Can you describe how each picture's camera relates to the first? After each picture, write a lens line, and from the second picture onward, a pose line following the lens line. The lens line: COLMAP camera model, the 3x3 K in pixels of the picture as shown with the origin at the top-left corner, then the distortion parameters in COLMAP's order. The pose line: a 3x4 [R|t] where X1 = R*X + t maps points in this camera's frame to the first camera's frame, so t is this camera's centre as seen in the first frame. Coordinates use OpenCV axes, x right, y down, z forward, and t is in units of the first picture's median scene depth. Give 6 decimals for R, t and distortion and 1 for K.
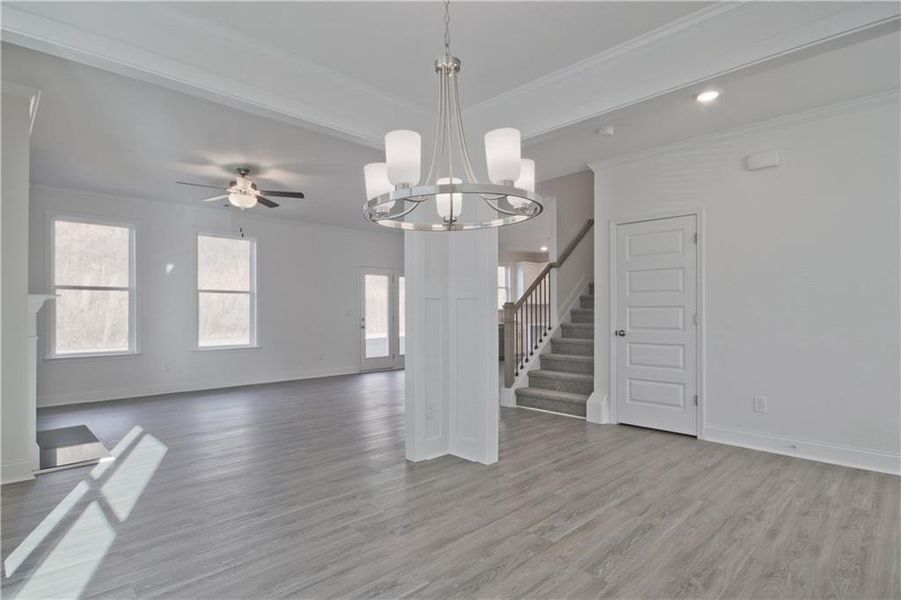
lens RADIAL K [[469.9, 0, 441.5], [0, 469.9, 320.1], [0, 0, 1]] dist [0.011092, -0.000059]
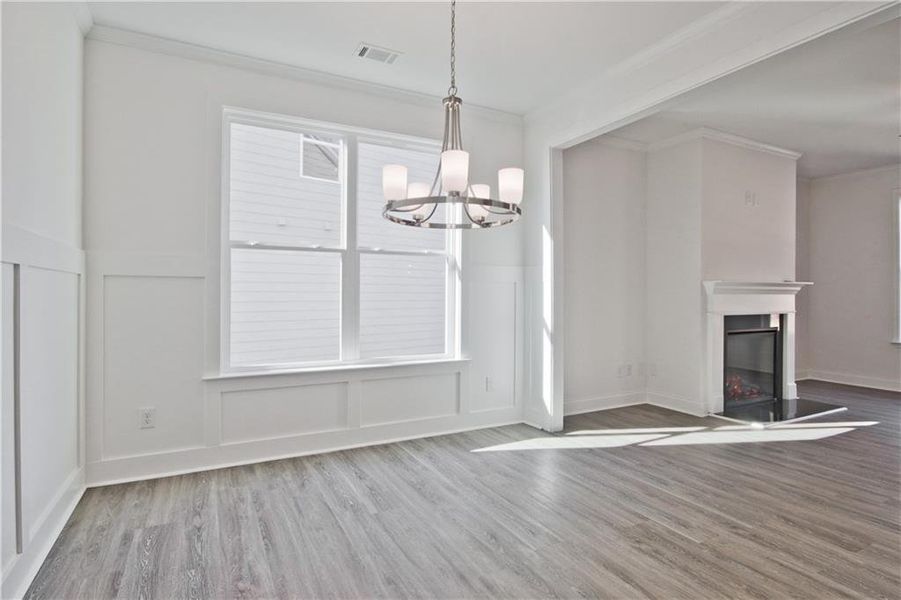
lens RADIAL K [[467.6, 0, 450.5], [0, 467.6, 300.0], [0, 0, 1]] dist [0.002618, 0.000671]
pose [[-0.280079, 0.010586, -0.959919, 0.418042], [-0.017759, 0.999711, 0.016206, -0.006678], [0.959813, 0.021586, -0.279810, 0.448942]]
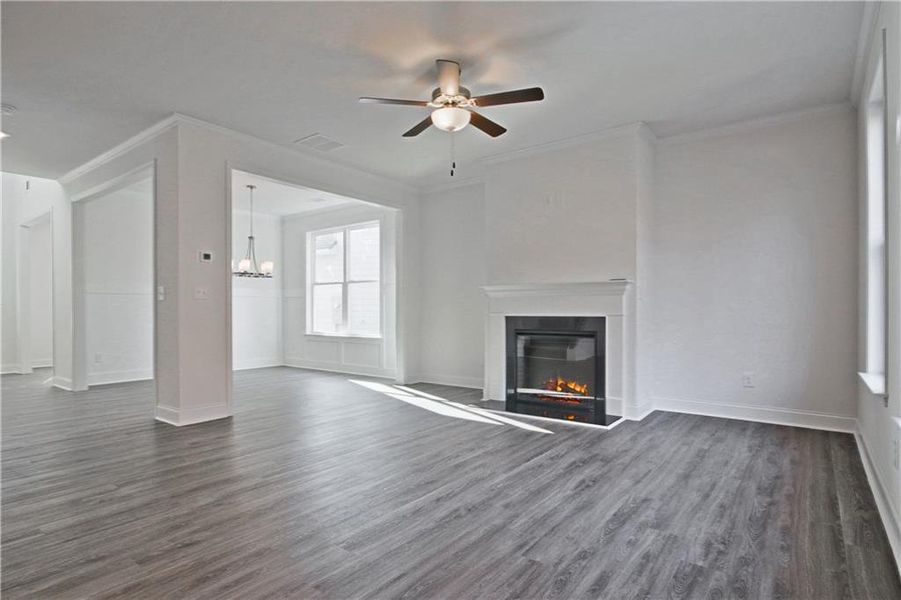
lens RADIAL K [[480.9, 0, 450.5], [0, 480.9, 300.0], [0, 0, 1]] dist [-0.001104, 0.000668]
pose [[-0.988088, 0.000895, -0.153888, -0.328045], [0.001441, 0.999993, -0.003434, -0.002826], [0.153884, -0.003615, -0.988082, 1.736603]]
